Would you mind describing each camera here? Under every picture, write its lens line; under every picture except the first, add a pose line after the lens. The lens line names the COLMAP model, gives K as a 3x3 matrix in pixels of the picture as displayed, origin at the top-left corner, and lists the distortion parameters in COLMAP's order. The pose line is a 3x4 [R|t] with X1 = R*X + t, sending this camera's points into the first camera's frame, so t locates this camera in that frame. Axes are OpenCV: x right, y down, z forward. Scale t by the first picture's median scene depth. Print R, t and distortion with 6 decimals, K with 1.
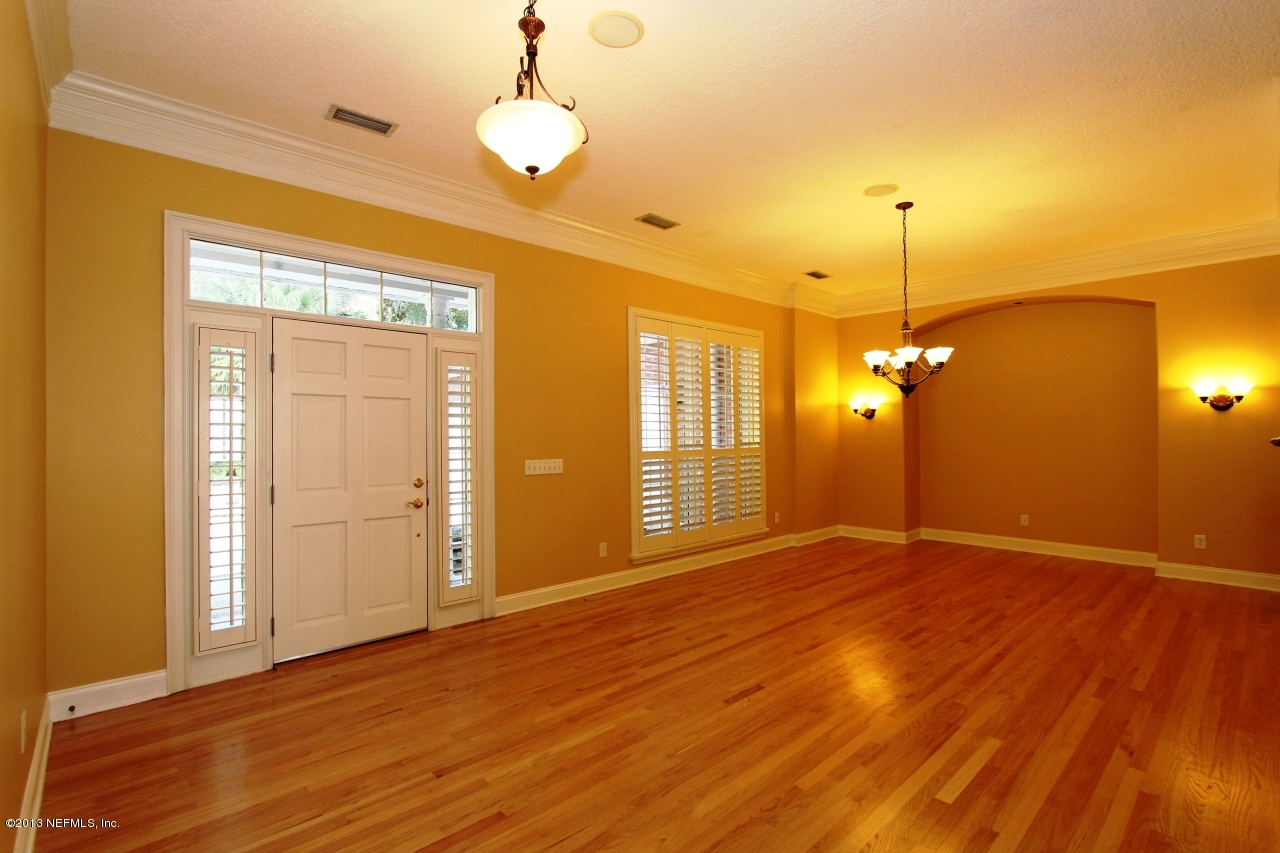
lens RADIAL K [[596.8, 0, 635.1], [0, 596.8, 429.0], [0, 0, 1]] dist [-0.017947, 0.001296]
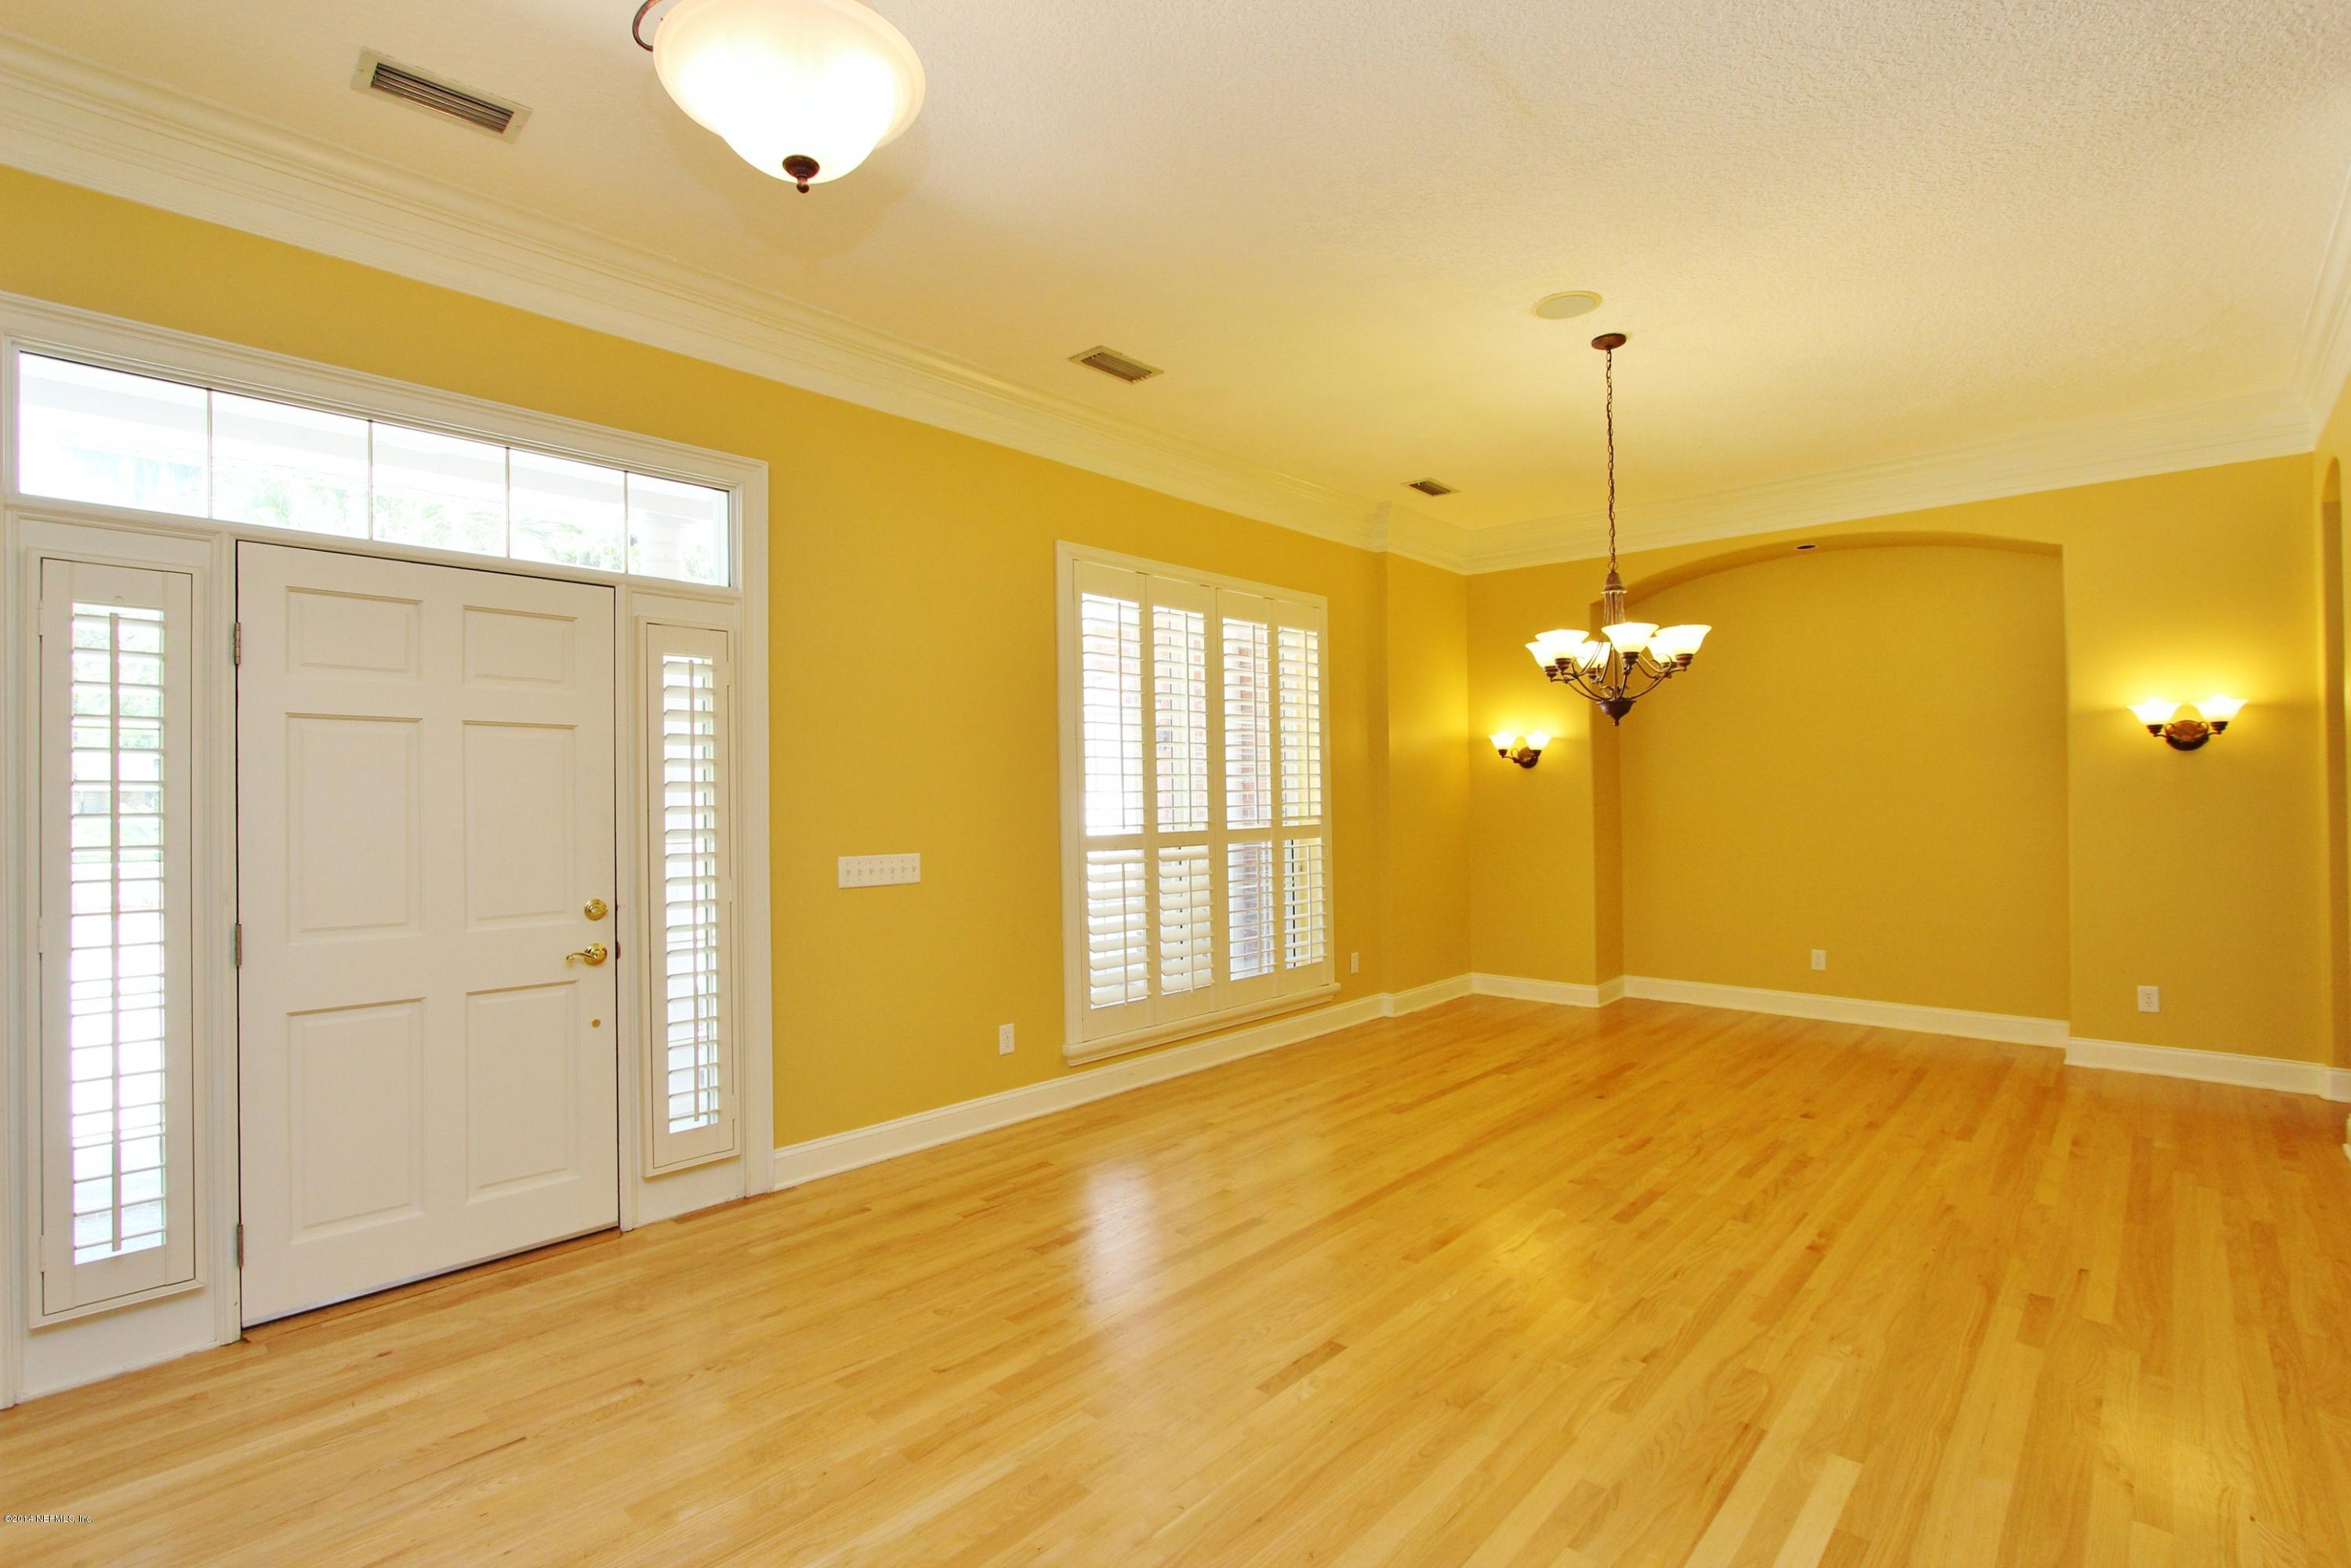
lens RADIAL K [[1096.2, 0, 1167.0], [0, 1096.2, 788.9], [0, 0, 1]] dist [-0.017947, 0.001296]
pose [[0.997214, -0.004301, 0.074467, 0.013938], [0.004292, 0.999991, 0.000286, -0.001016], [-0.074468, 0.000035, 0.997223, 0.127465]]
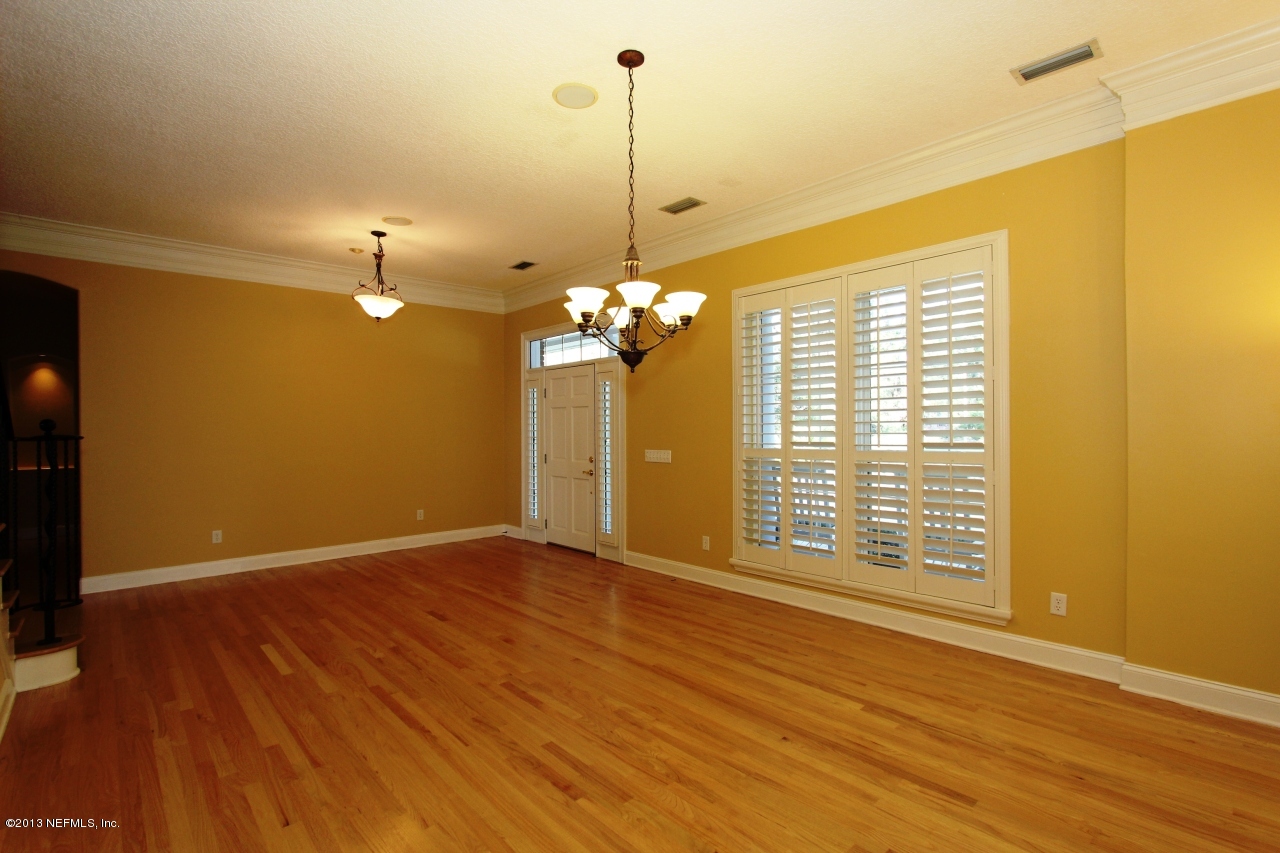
lens RADIAL K [[596.8, 0, 648.1], [0, 596.8, 428.8], [0, 0, 1]] dist [-0.017947, 0.001296]
pose [[0.001345, 0.005534, -0.999984, 1.221391], [0.015069, 0.999871, 0.005554, 0.002773], [0.999886, -0.015076, 0.001261, 1.156135]]
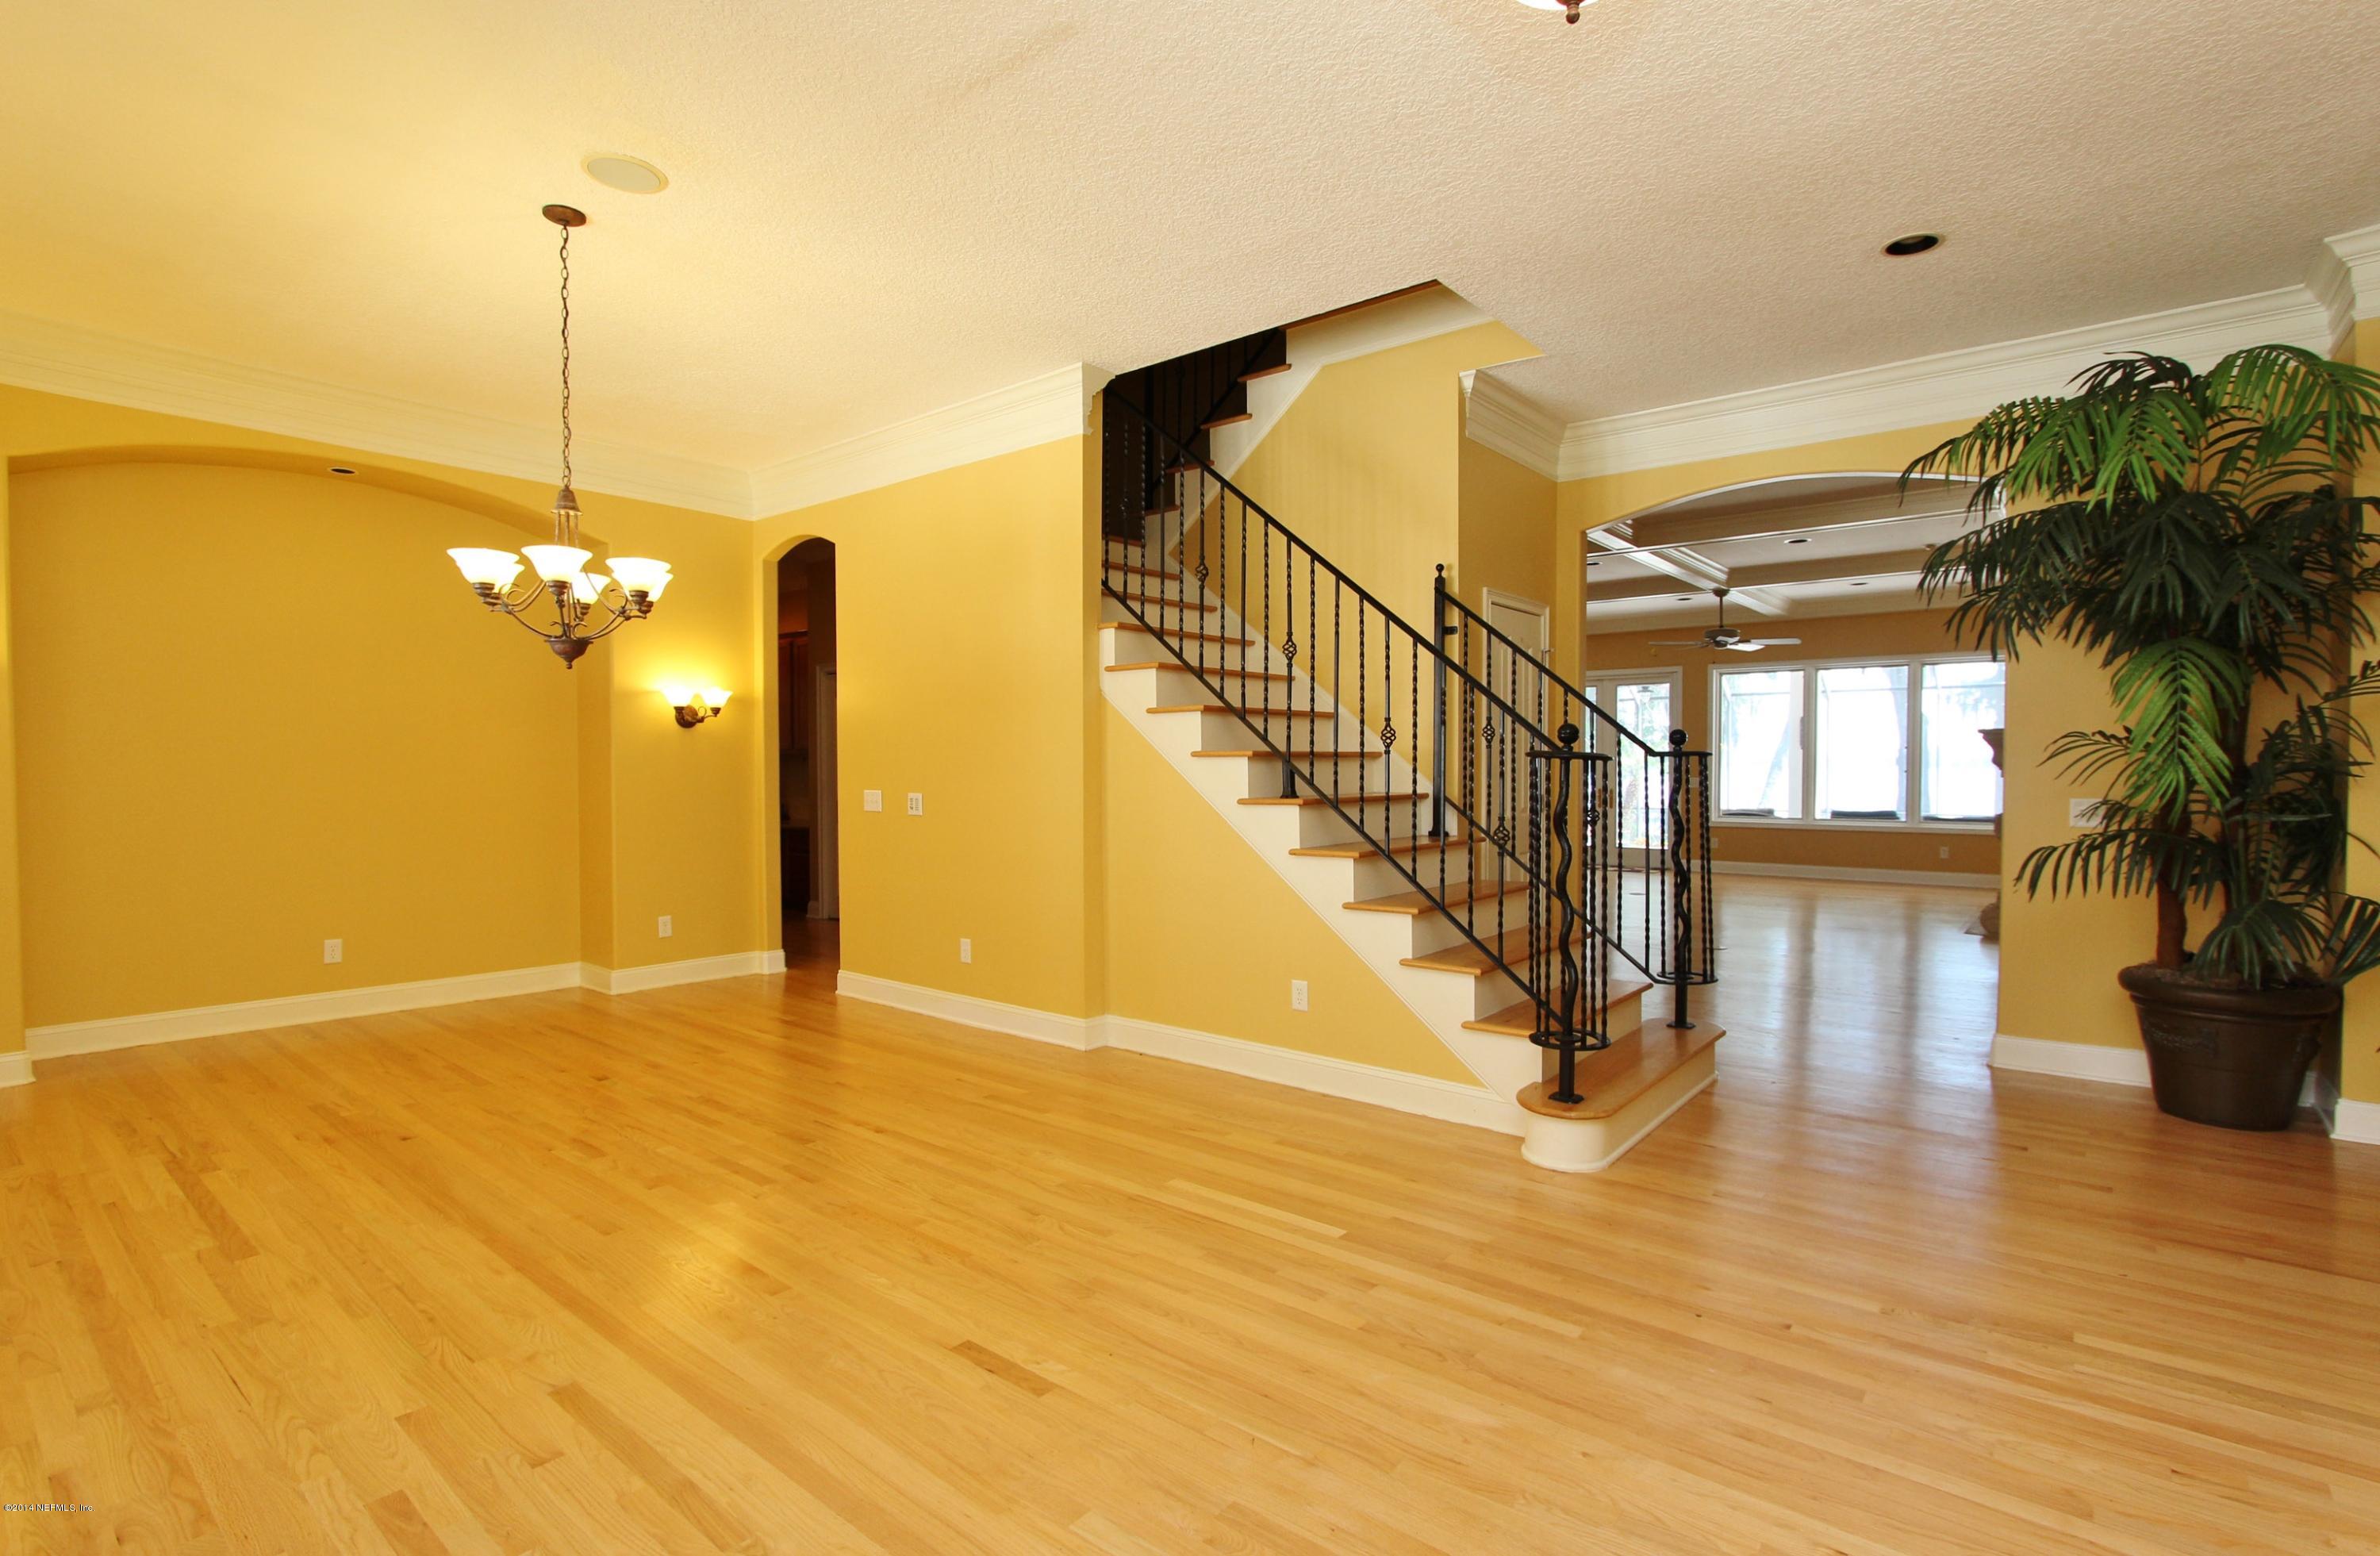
lens RADIAL K [[1107.8, 0, 1223.6], [0, 1107.8, 790.7], [0, 0, 1]] dist [-0.012602, -0.000482]
pose [[-0.144299, -0.016474, 0.989397, -0.460506], [-0.006360, 0.999856, 0.015721, 0.021881], [-0.989514, -0.004024, -0.144383, 0.736404]]
